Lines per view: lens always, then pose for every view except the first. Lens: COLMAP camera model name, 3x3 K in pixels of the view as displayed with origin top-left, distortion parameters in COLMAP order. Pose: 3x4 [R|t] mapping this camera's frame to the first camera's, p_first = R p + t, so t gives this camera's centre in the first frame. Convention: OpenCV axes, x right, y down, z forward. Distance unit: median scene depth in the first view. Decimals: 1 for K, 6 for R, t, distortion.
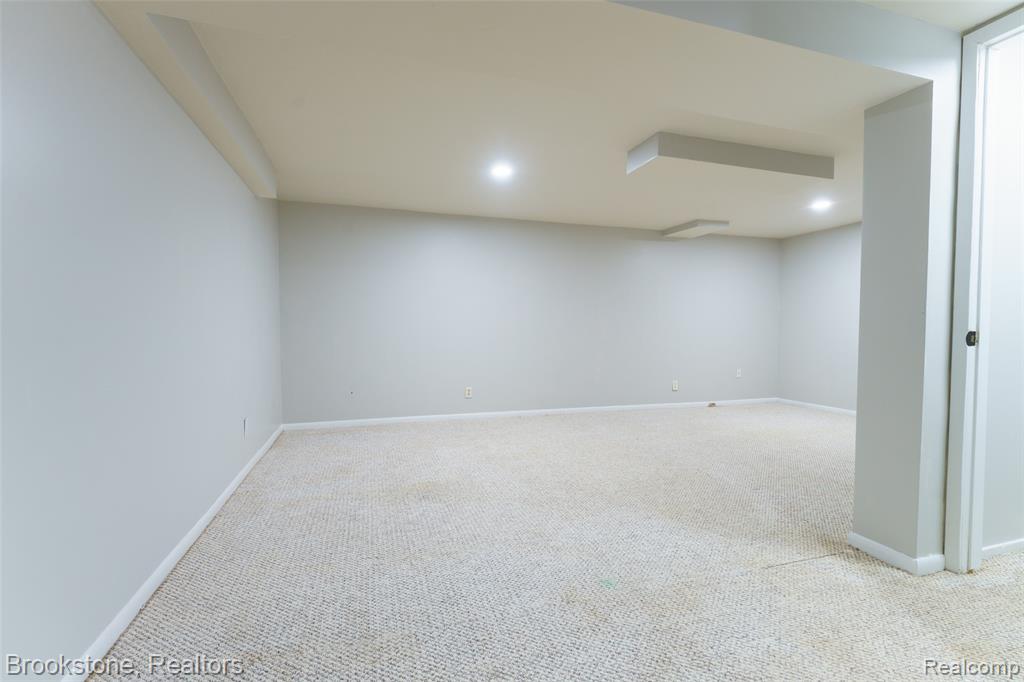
lens RADIAL K [[456.5, 0, 495.6], [0, 456.5, 340.4], [0, 0, 1]] dist [0.000232, -0.000299]
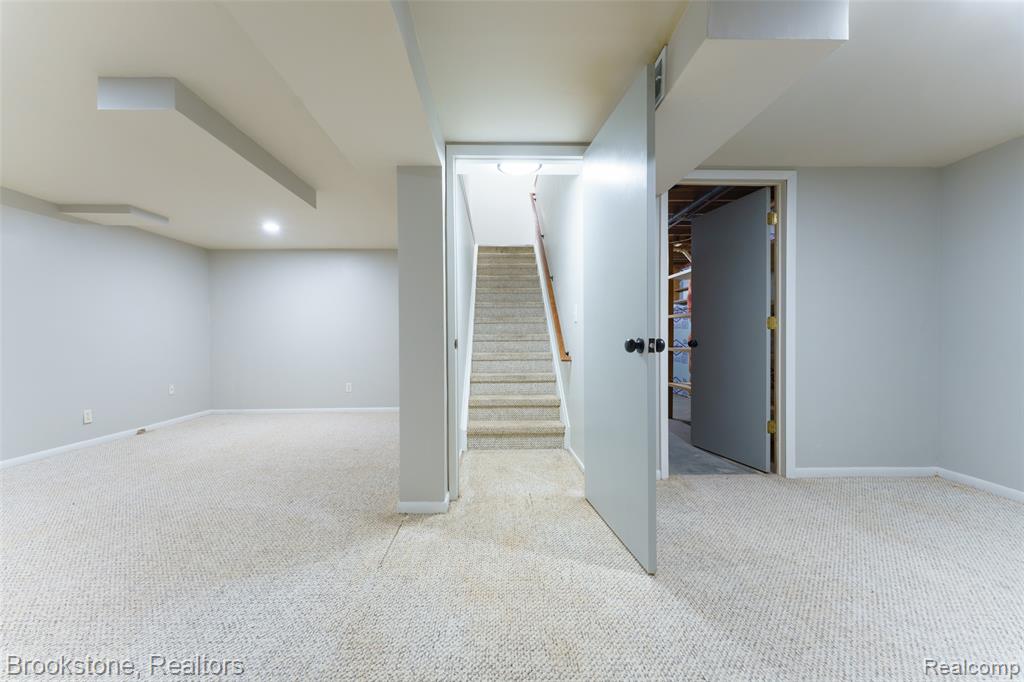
lens RADIAL K [[411.0, 0, 512.0], [0, 411.0, 341.0], [0, 0, 1]] dist [-0.000885, -0.000077]
pose [[0.254688, -0.012684, 0.966940, -0.169750], [0.033999, 0.999413, 0.004155, -0.009238], [-0.966425, 0.031816, 0.254970, 0.320152]]
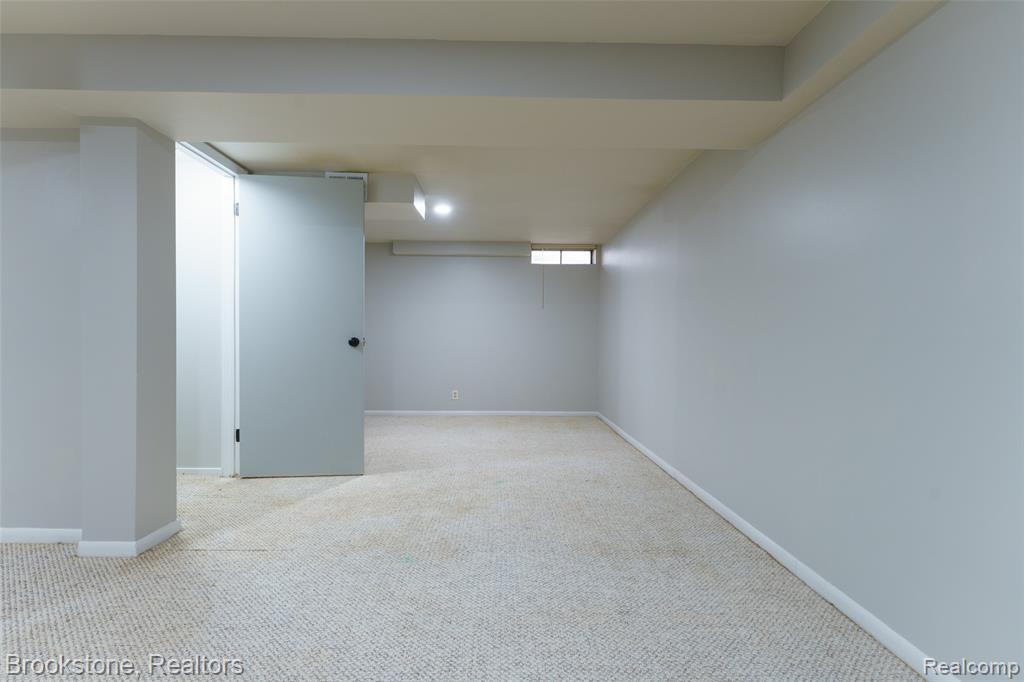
lens RADIAL K [[456.5, 0, 495.6], [0, 456.5, 340.4], [0, 0, 1]] dist [0.000232, -0.000299]
pose [[-0.959283, -0.008182, 0.282329, -0.188588], [0.000945, 0.999482, 0.032178, -0.036257], [-0.282446, 0.031134, -0.958778, 1.351440]]
